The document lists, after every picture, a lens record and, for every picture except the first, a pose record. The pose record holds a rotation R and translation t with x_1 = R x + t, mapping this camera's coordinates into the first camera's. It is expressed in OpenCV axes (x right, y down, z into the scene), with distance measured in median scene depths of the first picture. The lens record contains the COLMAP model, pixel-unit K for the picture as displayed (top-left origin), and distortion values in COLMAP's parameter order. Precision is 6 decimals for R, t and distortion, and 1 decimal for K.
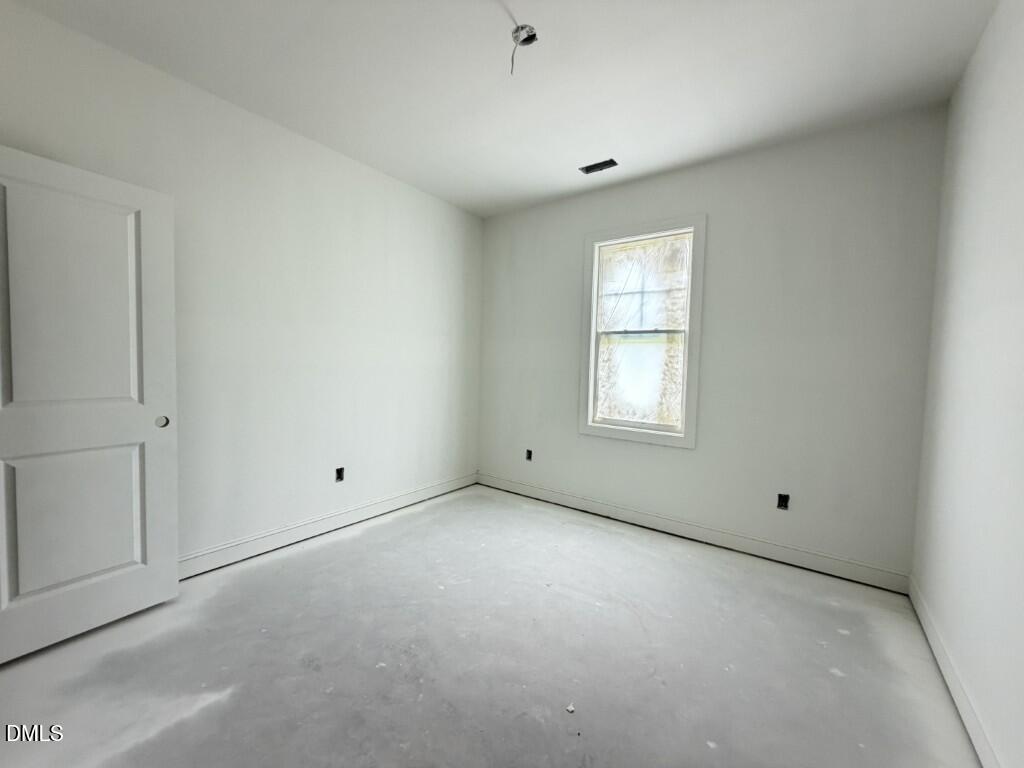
lens RADIAL K [[407.1, 0, 512.0], [0, 407.1, 384.0], [0, 0, 1]] dist [-0.028401, 0.008357]
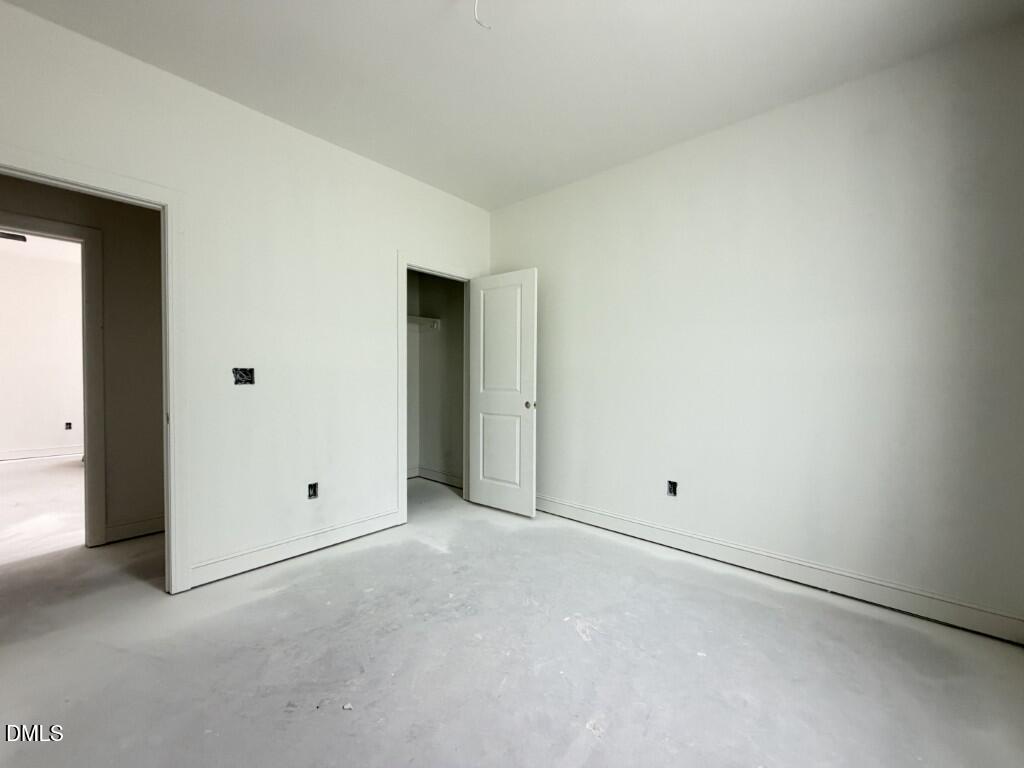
lens RADIAL K [[411.1, 0, 512.0], [0, 411.1, 384.0], [0, 0, 1]] dist [0.001083, 0.000089]
pose [[-0.088169, 0.000667, -0.996105, 0.857535], [-0.053118, 0.998574, 0.005370, 0.001404], [0.994688, 0.053384, -0.088007, 1.120328]]
